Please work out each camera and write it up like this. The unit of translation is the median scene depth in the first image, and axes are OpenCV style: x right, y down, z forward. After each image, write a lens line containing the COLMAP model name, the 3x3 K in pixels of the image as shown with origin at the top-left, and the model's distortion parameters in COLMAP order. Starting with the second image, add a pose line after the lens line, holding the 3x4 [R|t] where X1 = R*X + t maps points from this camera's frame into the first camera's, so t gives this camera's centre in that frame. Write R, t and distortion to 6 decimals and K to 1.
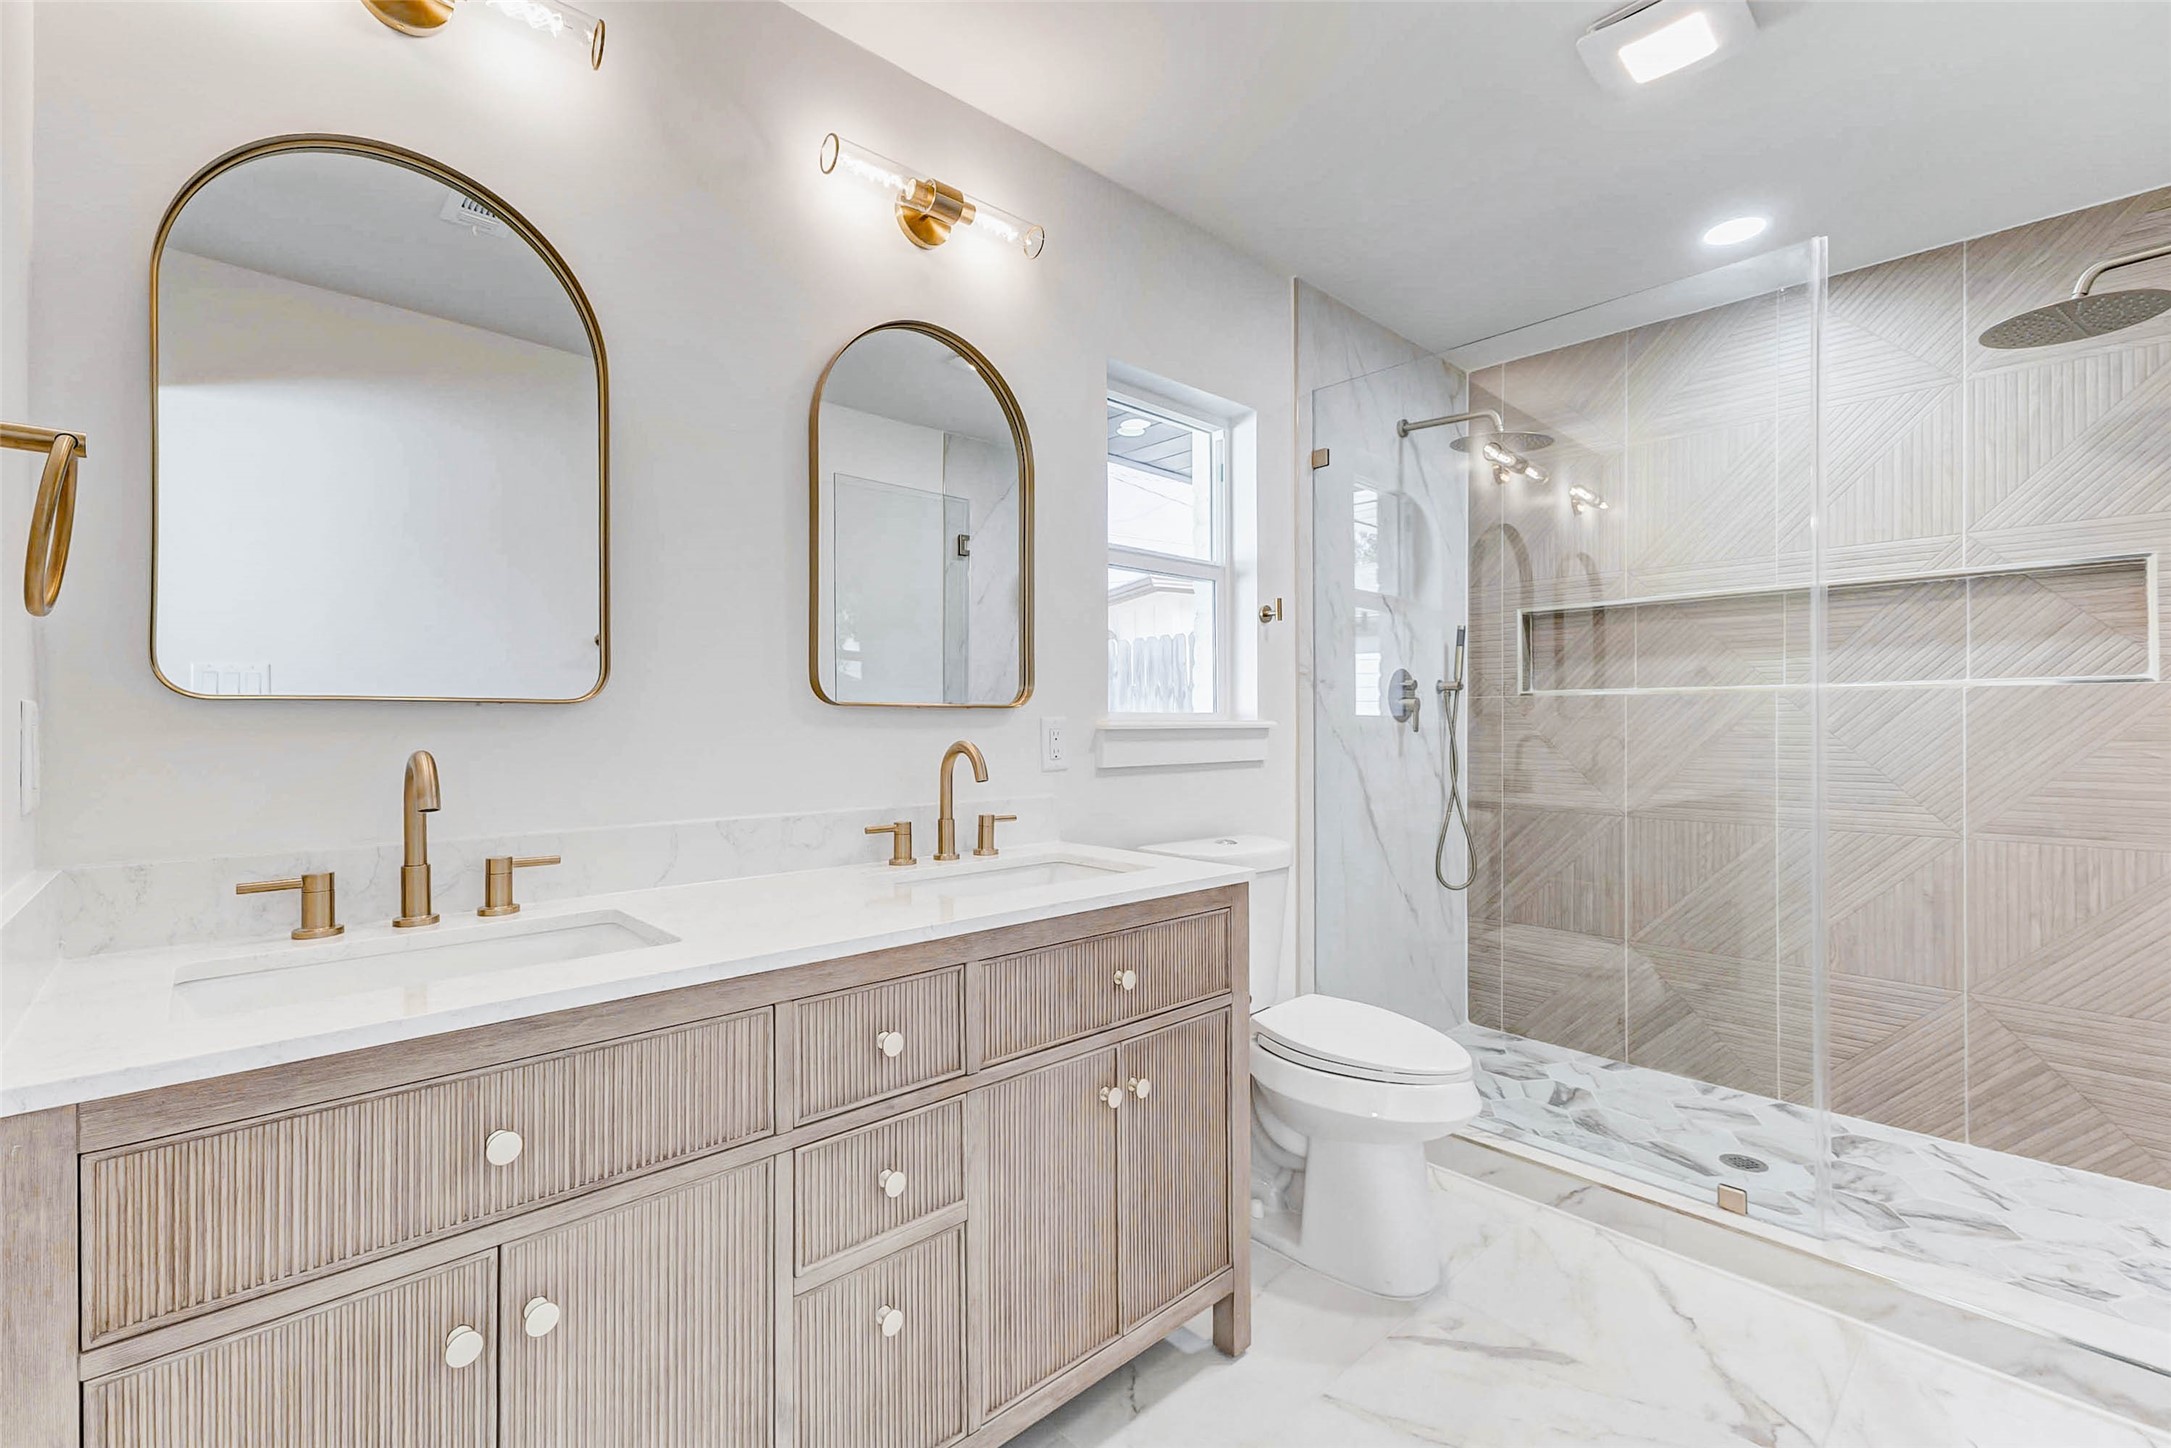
lens RADIAL K [[954.1, 0, 1096.9], [0, 954.1, 716.7], [0, 0, 1]] dist [0.011872, -0.000929]
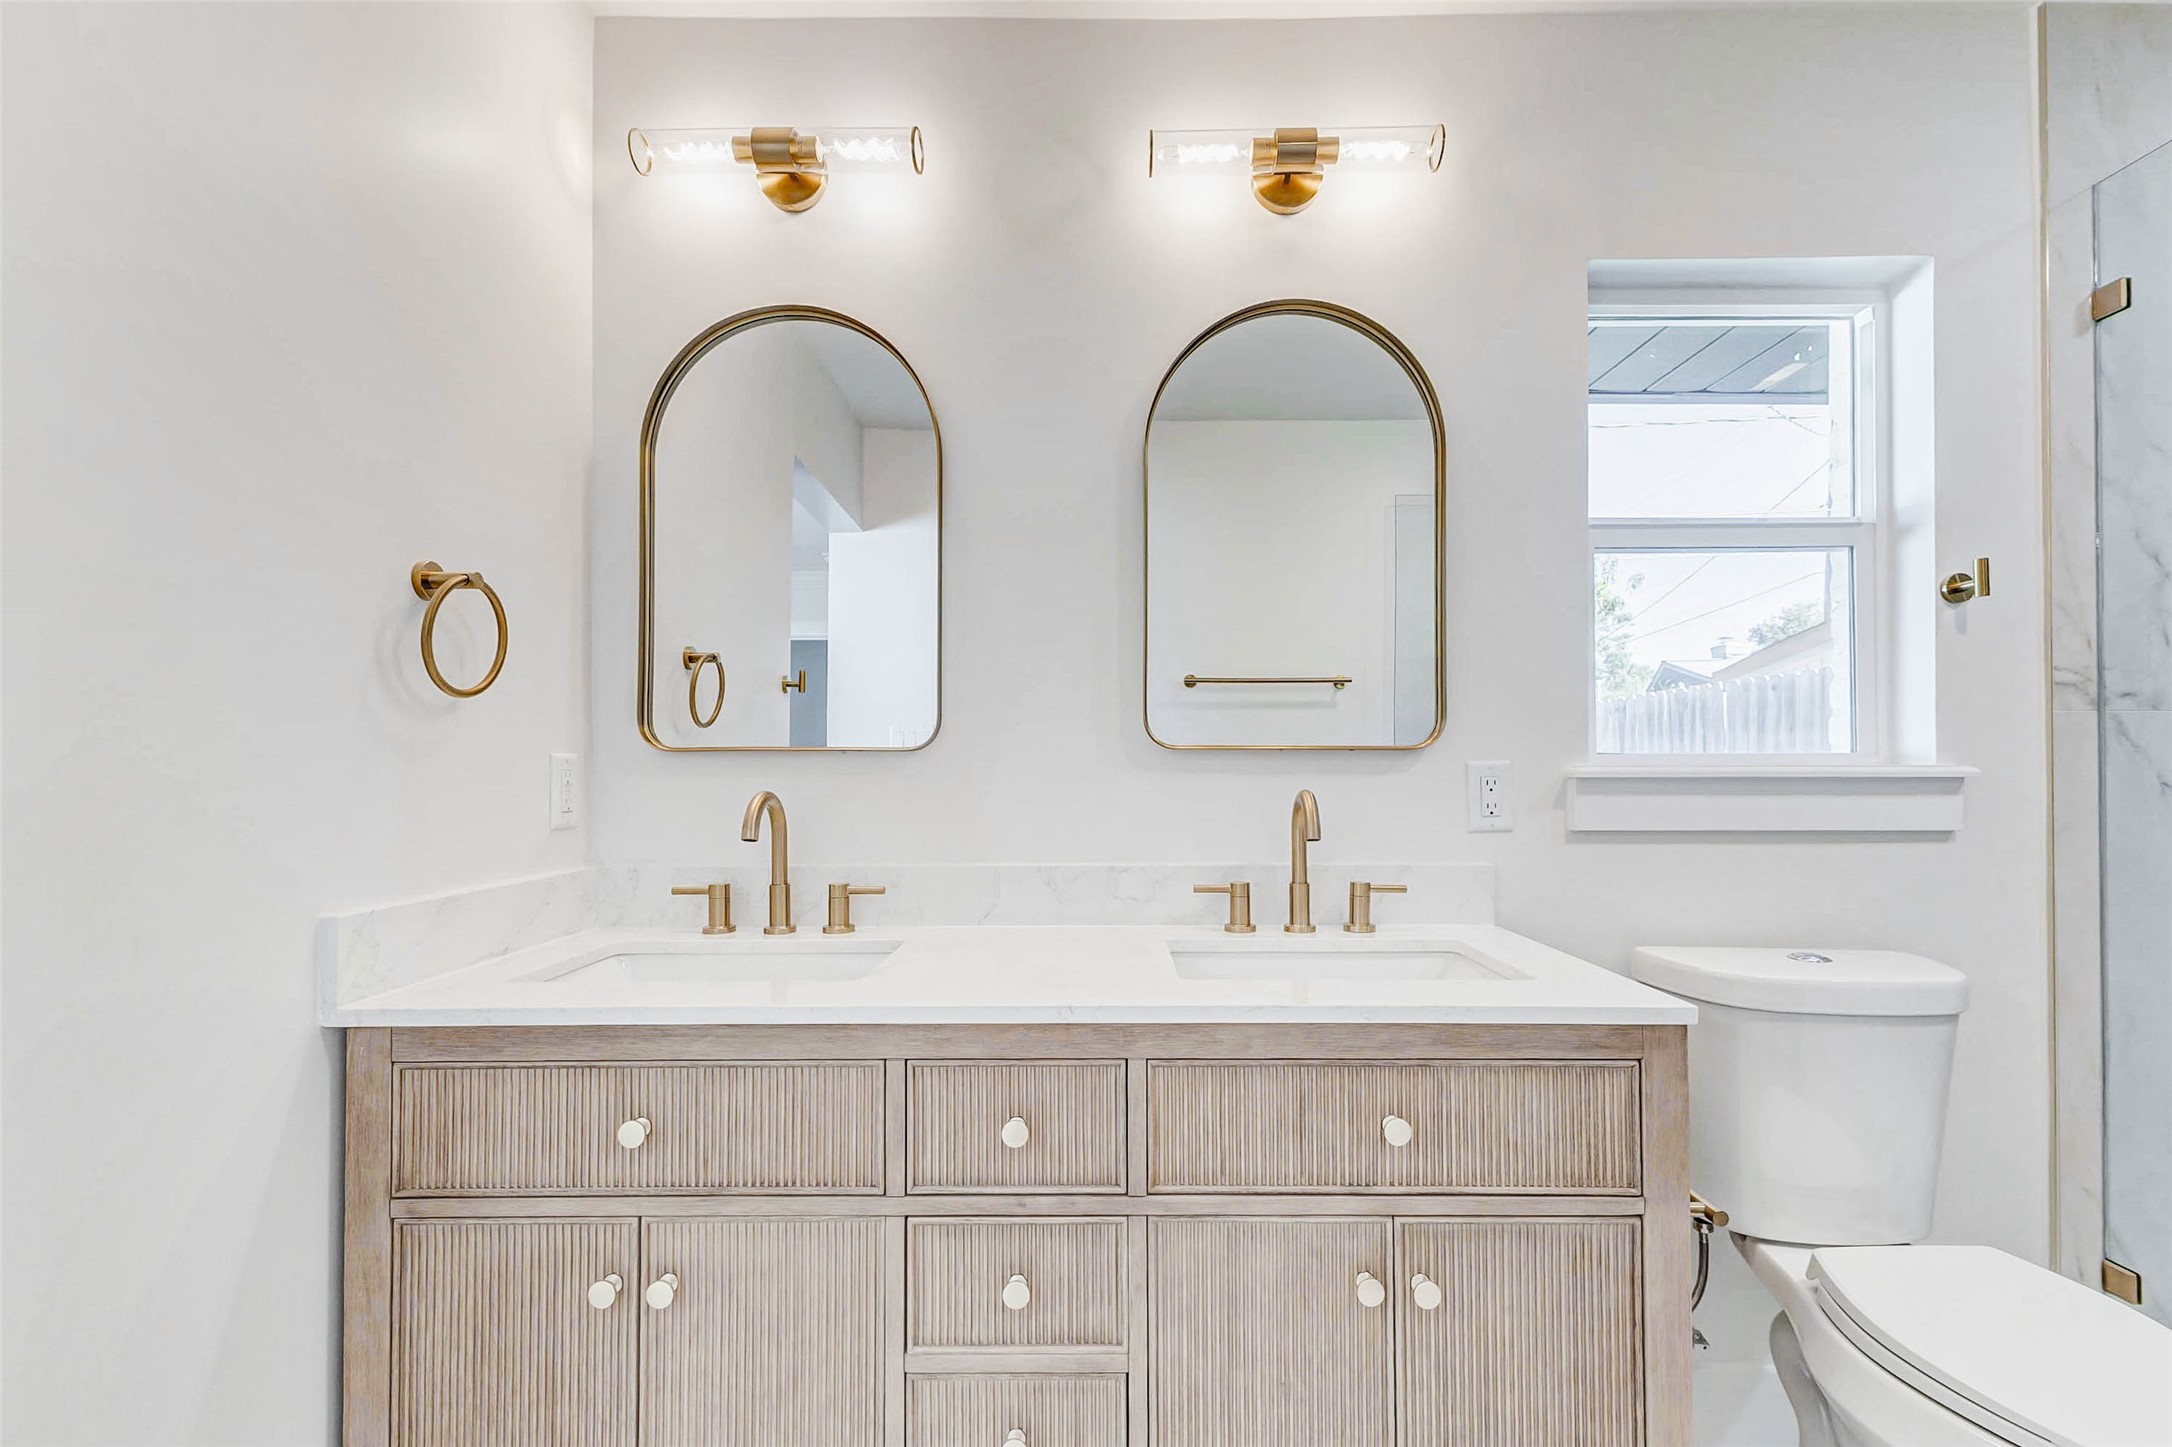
lens RADIAL K [[949.3, 0, 1155.0], [0, 949.3, 760.7], [0, 0, 1]] dist [0.011323, -0.000620]
pose [[0.724035, -0.004533, -0.689748, 0.352440], [0.003964, 0.999989, -0.002411, 0.001287], [0.689752, -0.000989, 0.724045, 0.331120]]
